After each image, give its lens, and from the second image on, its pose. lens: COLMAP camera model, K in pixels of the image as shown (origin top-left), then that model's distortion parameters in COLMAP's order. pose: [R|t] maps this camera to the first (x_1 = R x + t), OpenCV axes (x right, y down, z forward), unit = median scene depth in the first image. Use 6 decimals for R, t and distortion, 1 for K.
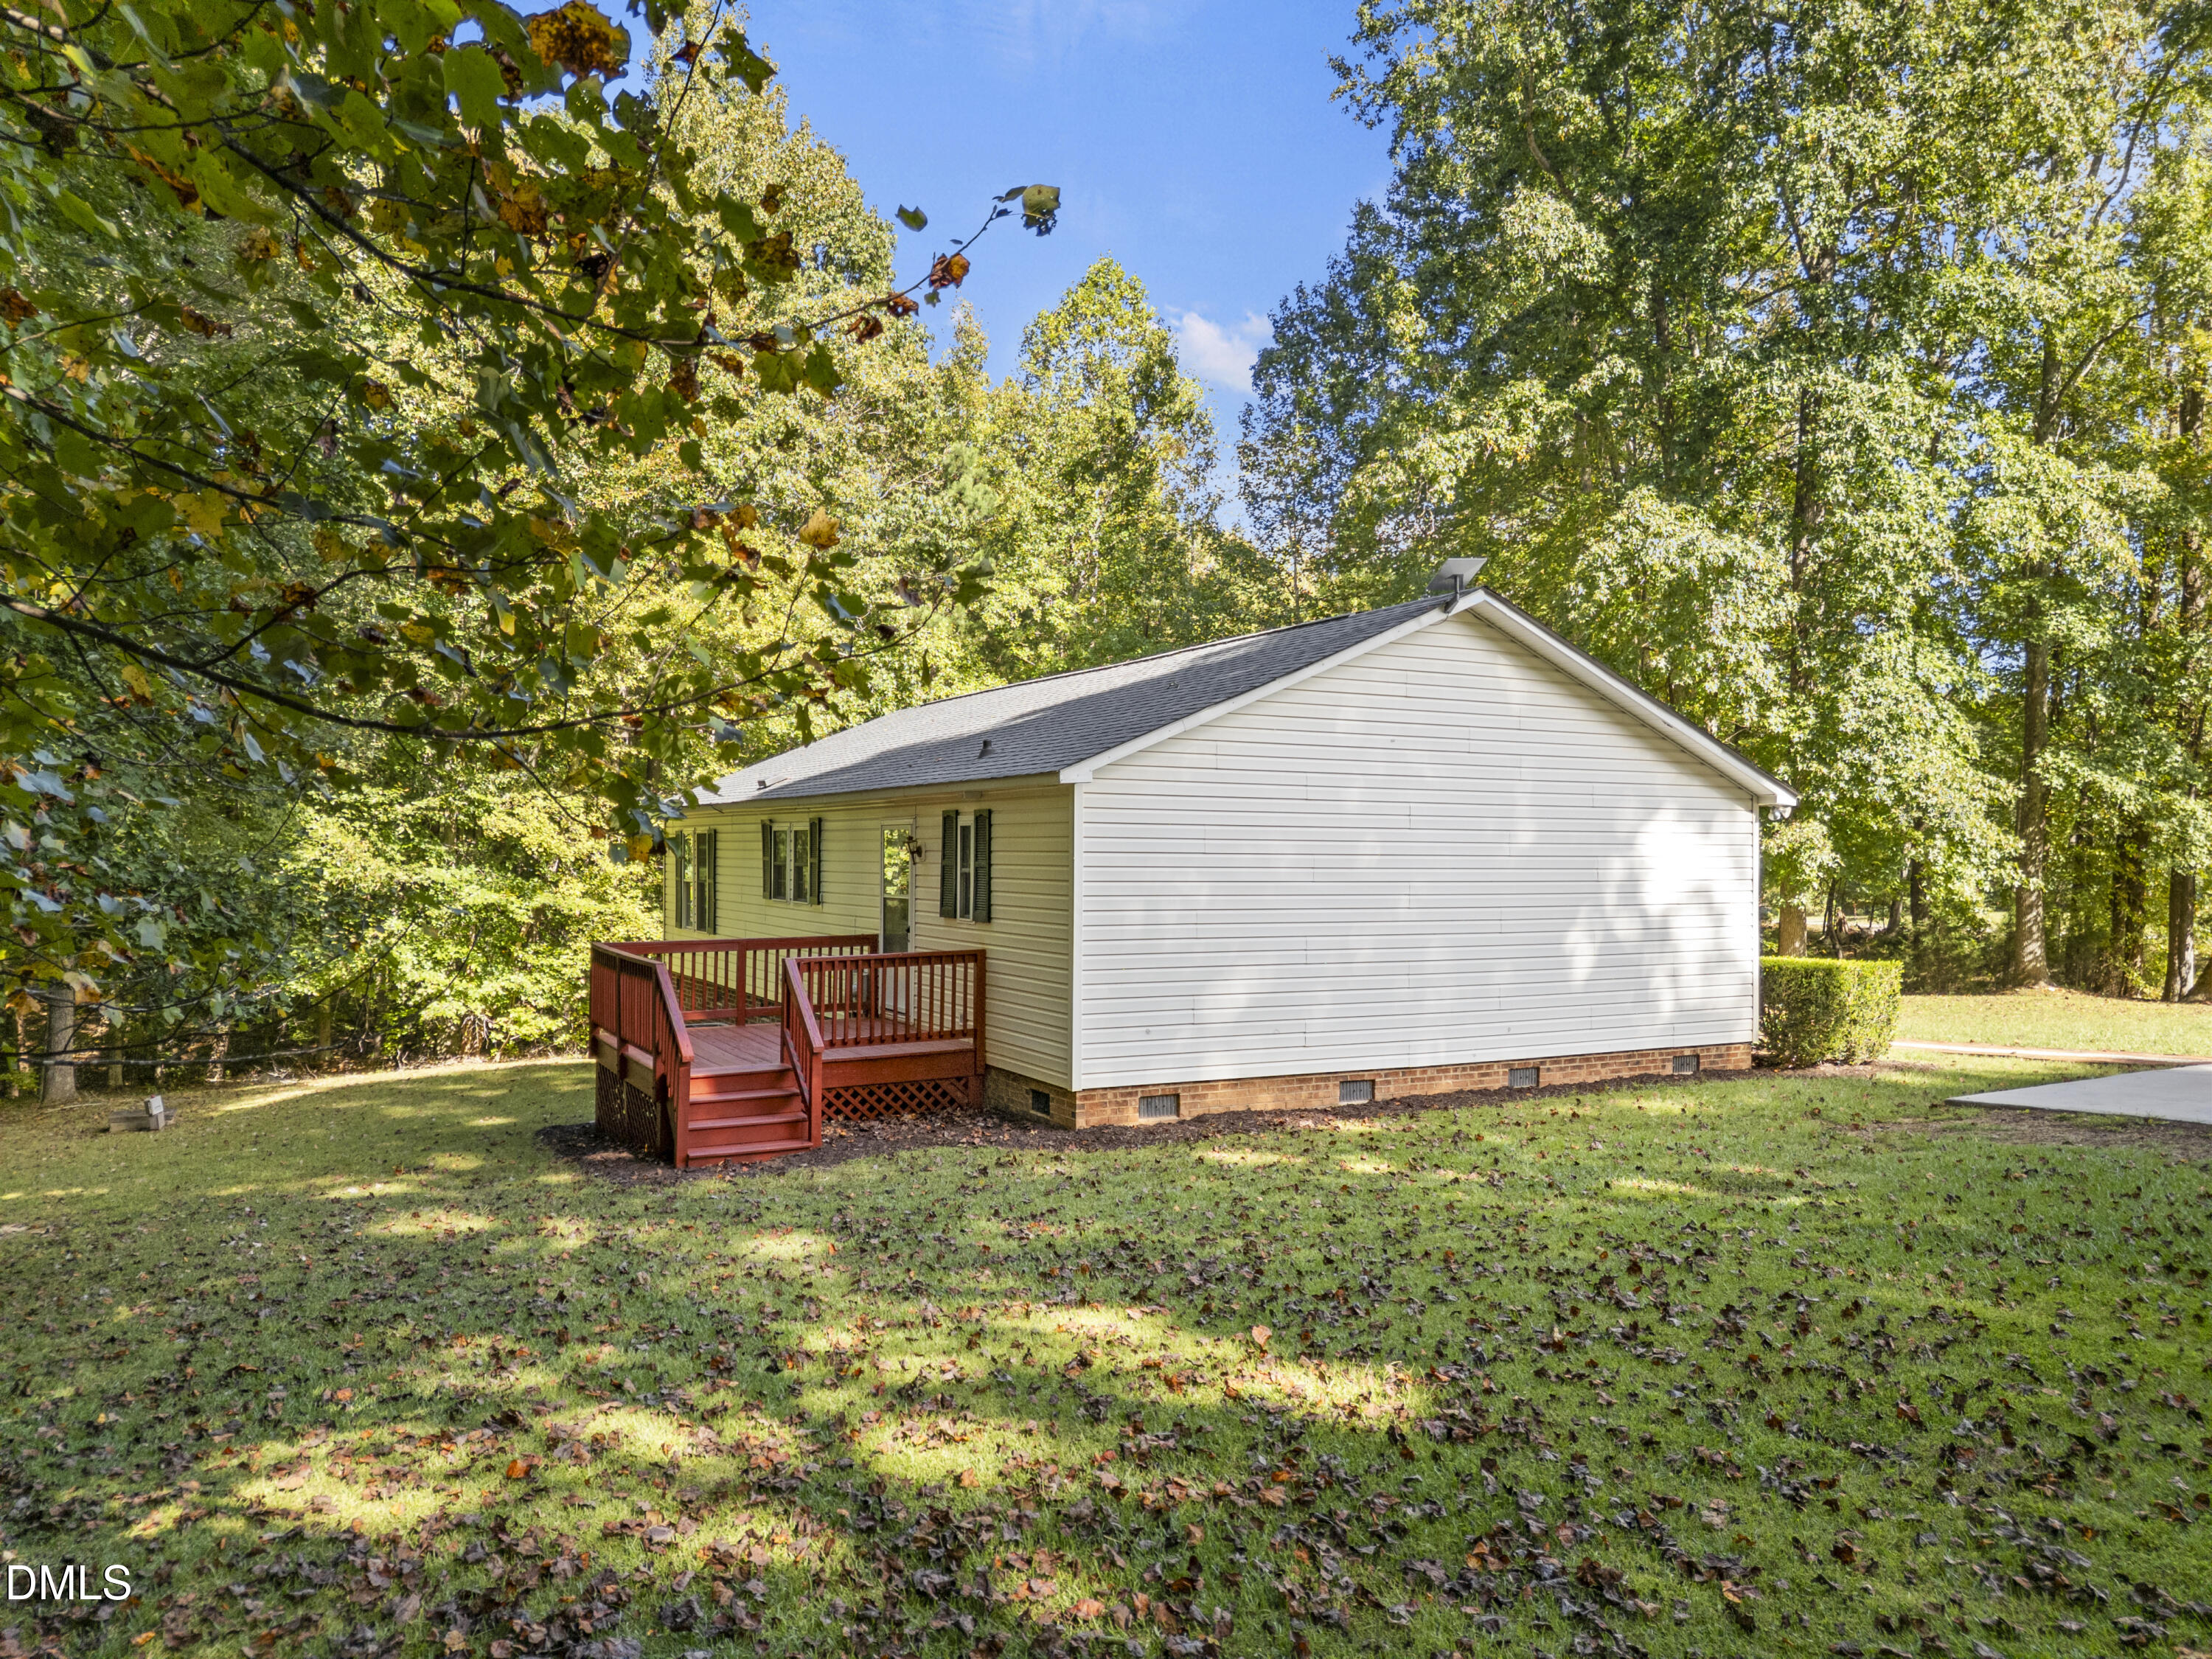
lens RADIAL K [[1561.7, 0, 1091.4], [0, 1561.7, 837.9], [0, 0, 1]] dist [0.073212, -0.060877]
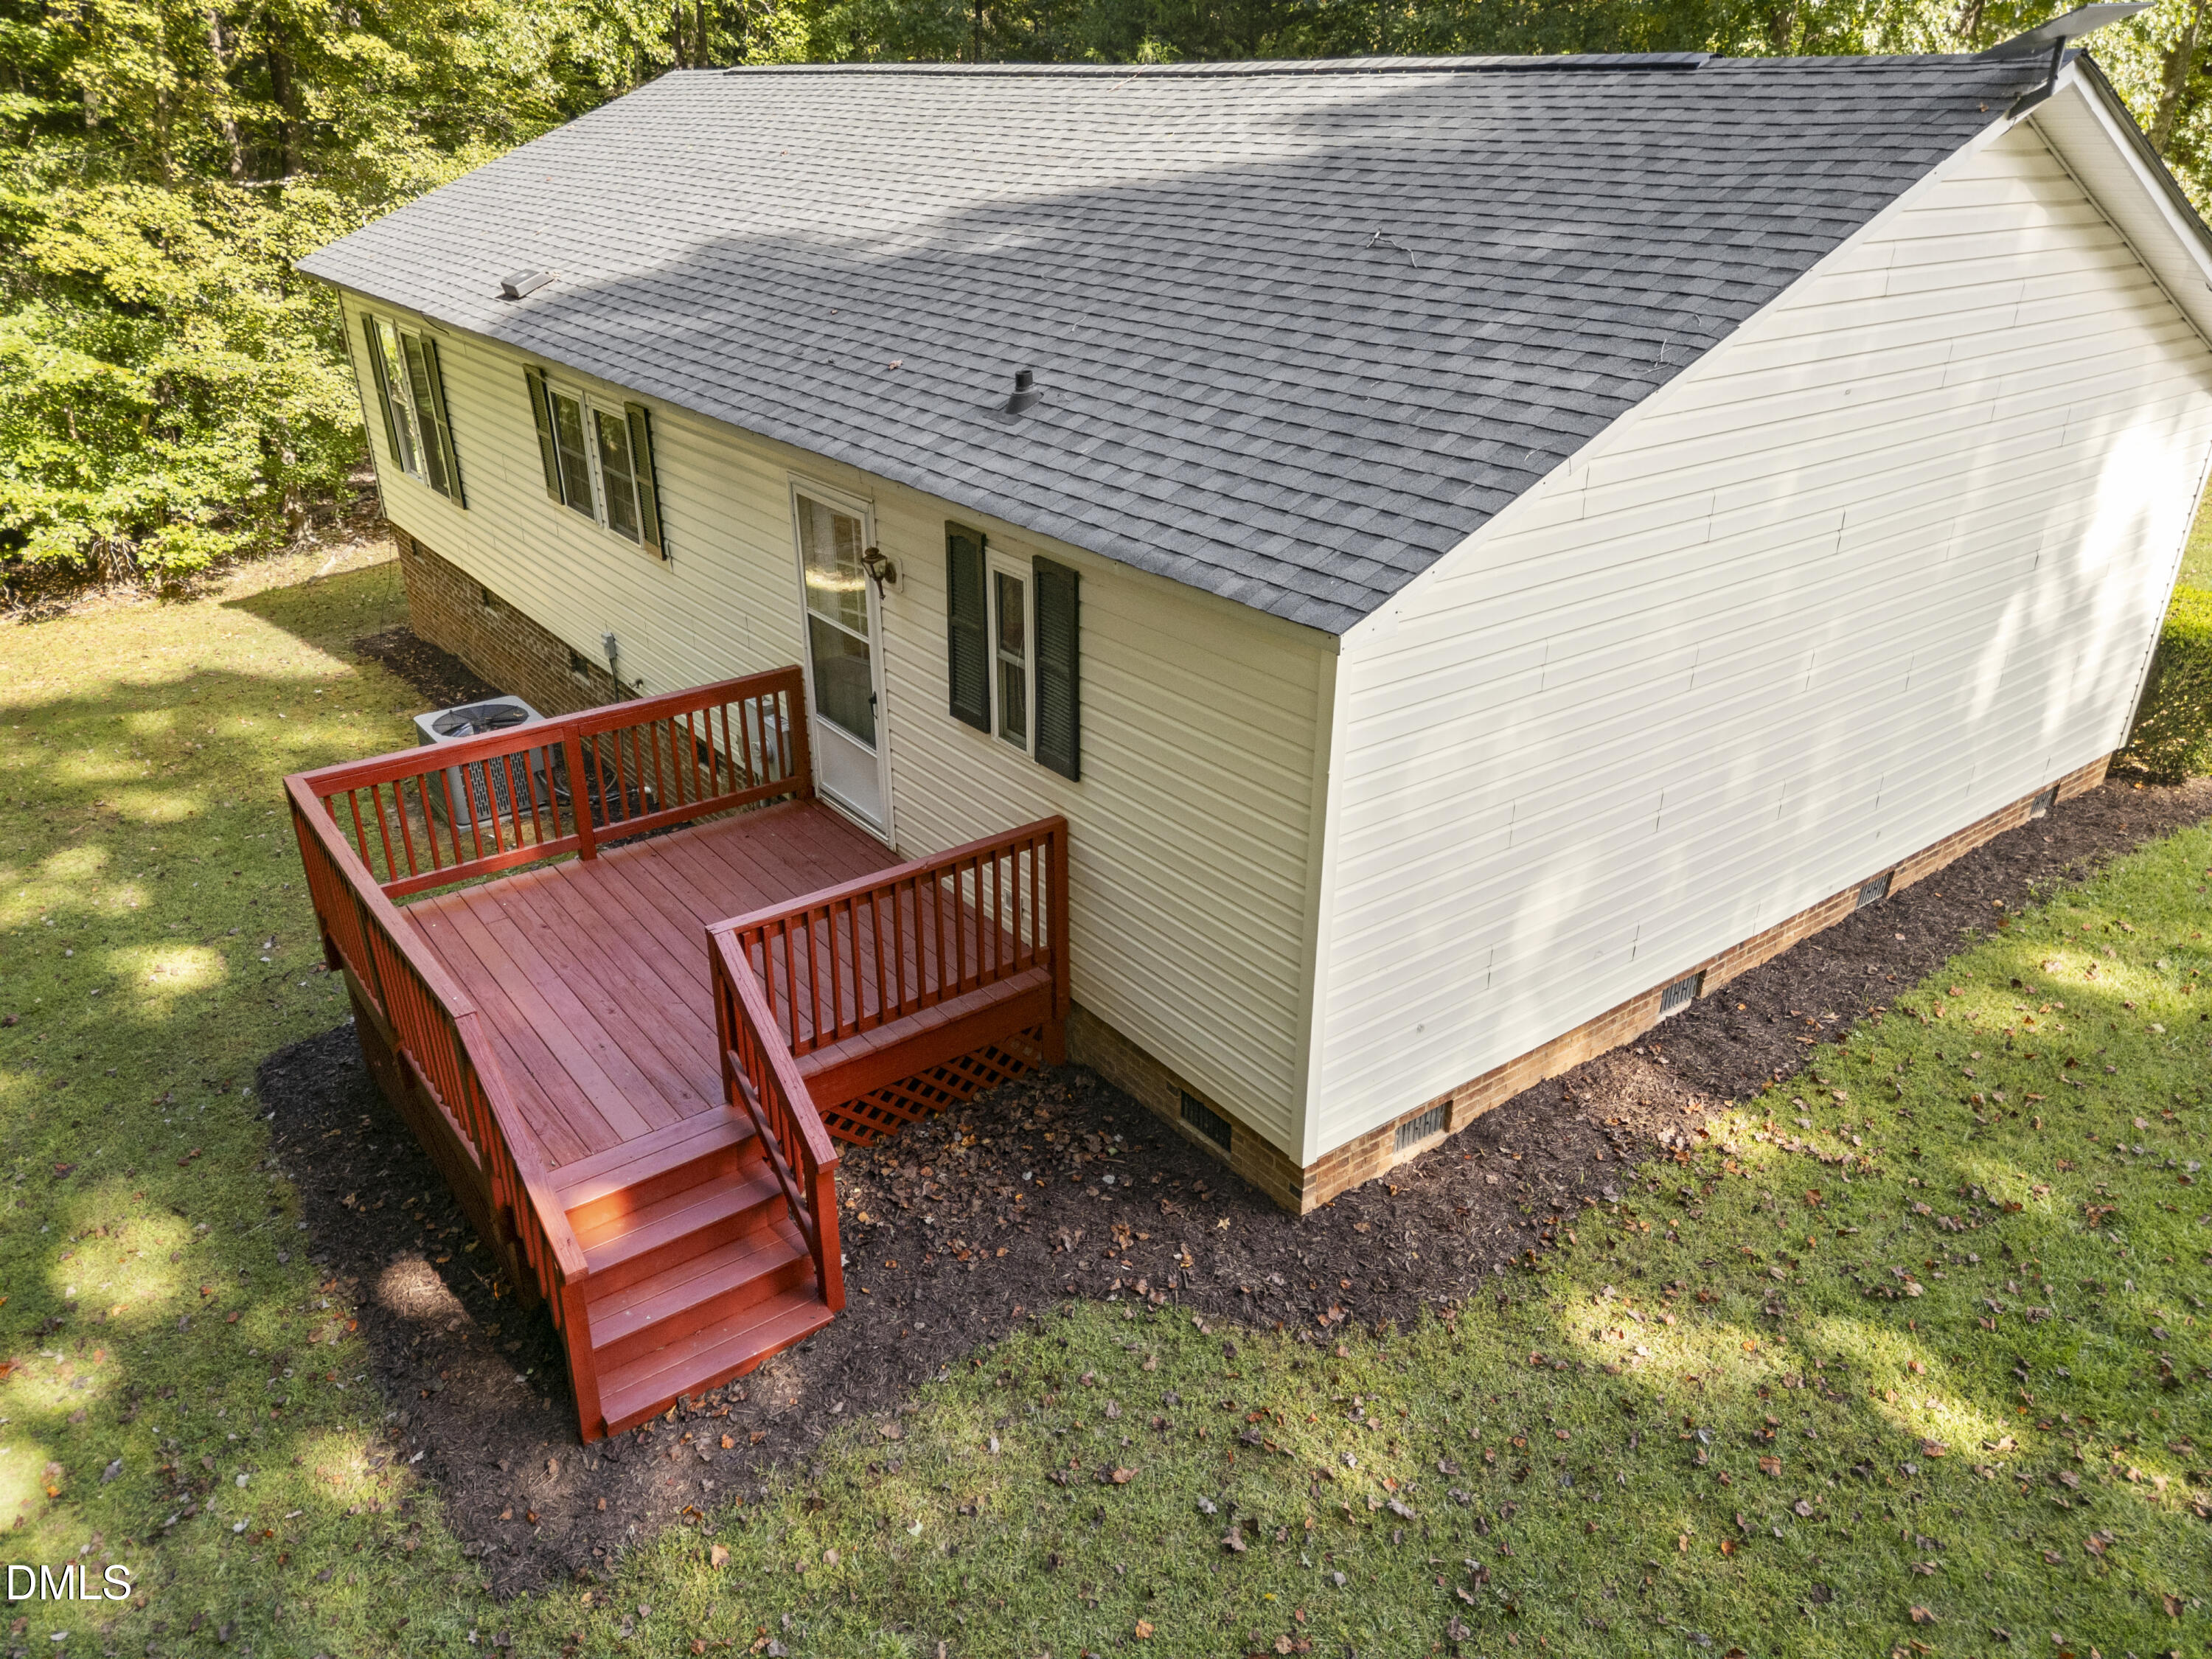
lens RADIAL K [[1561.7, 0, 1091.4], [0, 1561.7, 837.9], [0, 0, 1]] dist [0.073212, -0.060877]
pose [[0.987977, -0.071433, 0.137110, -0.064838], [0.004016, 0.898416, 0.439127, -0.077574], [-0.154550, -0.433297, 0.887901, 0.246837]]
